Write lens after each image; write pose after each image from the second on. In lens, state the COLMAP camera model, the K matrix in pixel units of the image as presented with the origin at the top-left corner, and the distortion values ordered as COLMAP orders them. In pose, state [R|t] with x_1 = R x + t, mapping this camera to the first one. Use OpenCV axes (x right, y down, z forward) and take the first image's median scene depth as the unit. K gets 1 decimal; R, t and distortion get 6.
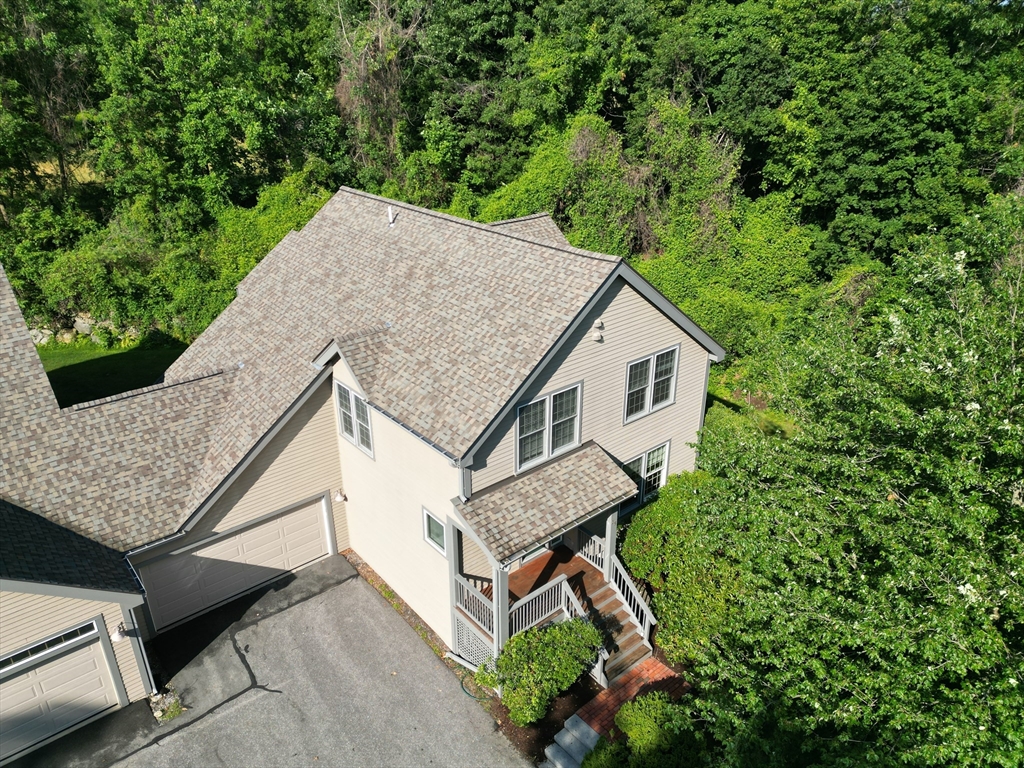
lens RADIAL K [[713.4, 0, 512.0], [0, 713.4, 384.0], [0, 0, 1]] dist [0.074033, -0.064848]
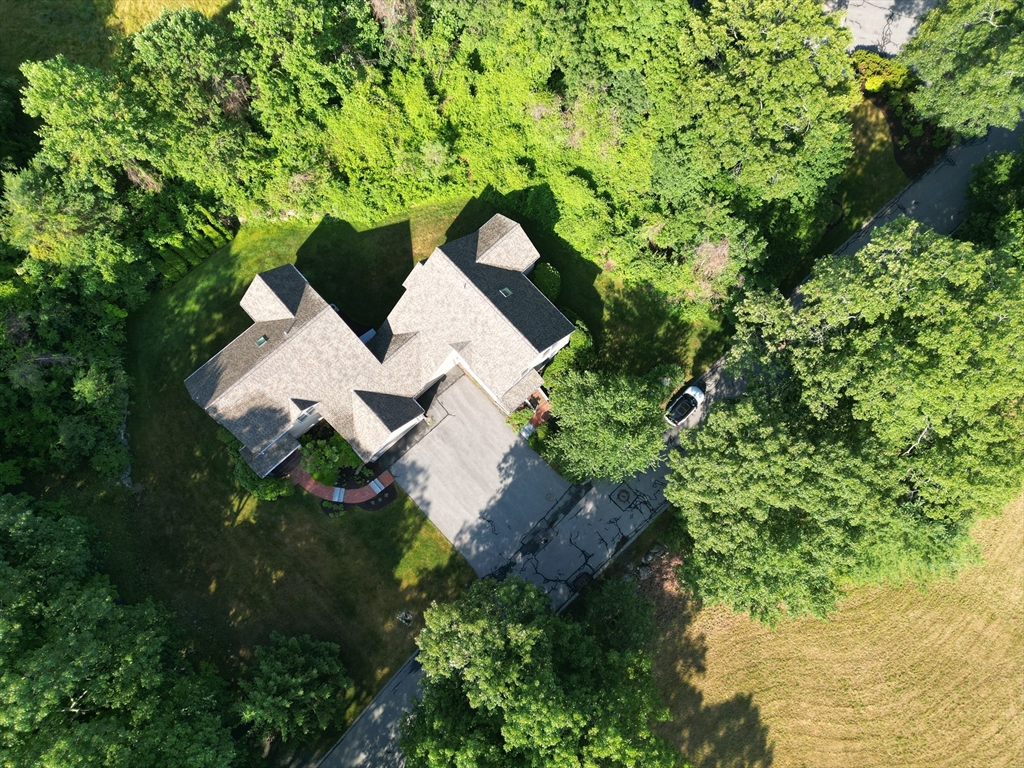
lens RADIAL K [[713.4, 0, 512.0], [0, 713.4, 384.0], [0, 0, 1]] dist [0.074033, -0.064848]
pose [[0.998926, -0.046193, 0.003735, -0.009172], [0.025313, 0.611353, 0.790953, -2.681981], [-0.038820, -0.790009, 0.611865, -1.239733]]
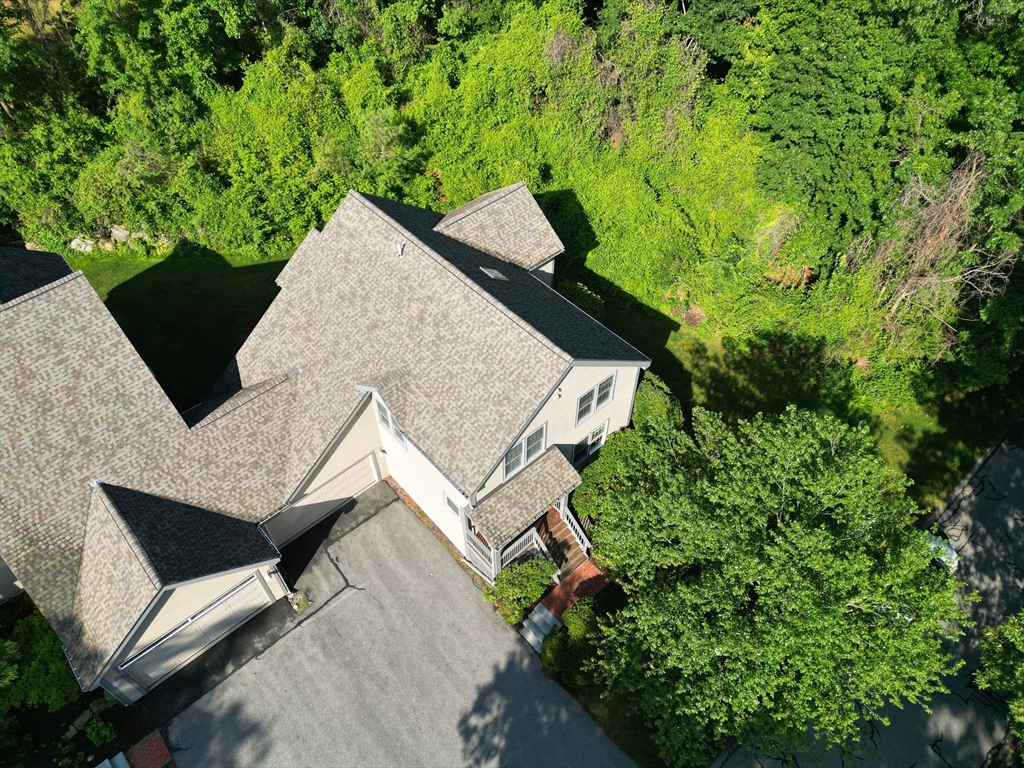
lens RADIAL K [[713.4, 0, 512.0], [0, 713.4, 384.0], [0, 0, 1]] dist [0.074033, -0.064848]
pose [[0.999501, -0.023574, 0.021020, -0.003567], [0.012748, 0.910009, 0.414392, -0.653551], [-0.028897, -0.413918, 0.909856, -0.305166]]
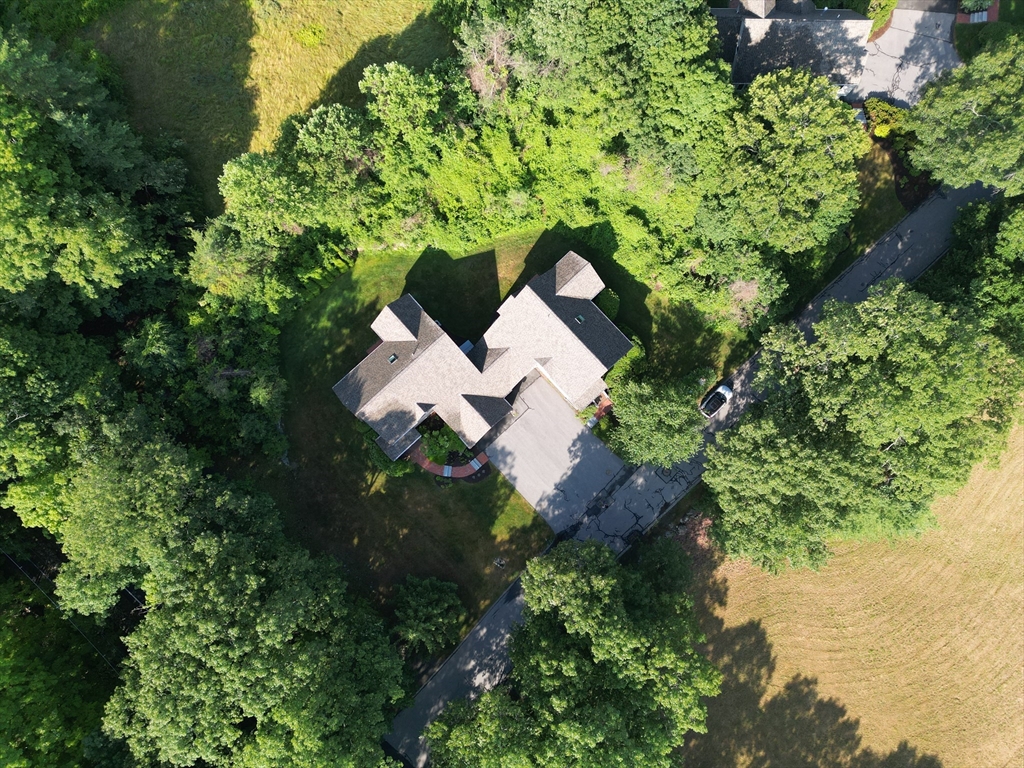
lens RADIAL K [[713.4, 0, 512.0], [0, 713.4, 384.0], [0, 0, 1]] dist [0.074033, -0.064848]
pose [[0.998870, -0.046890, -0.007772, -0.409510], [0.030842, 0.515018, 0.856624, -3.806765], [-0.036165, -0.855896, 0.515882, -1.374736]]
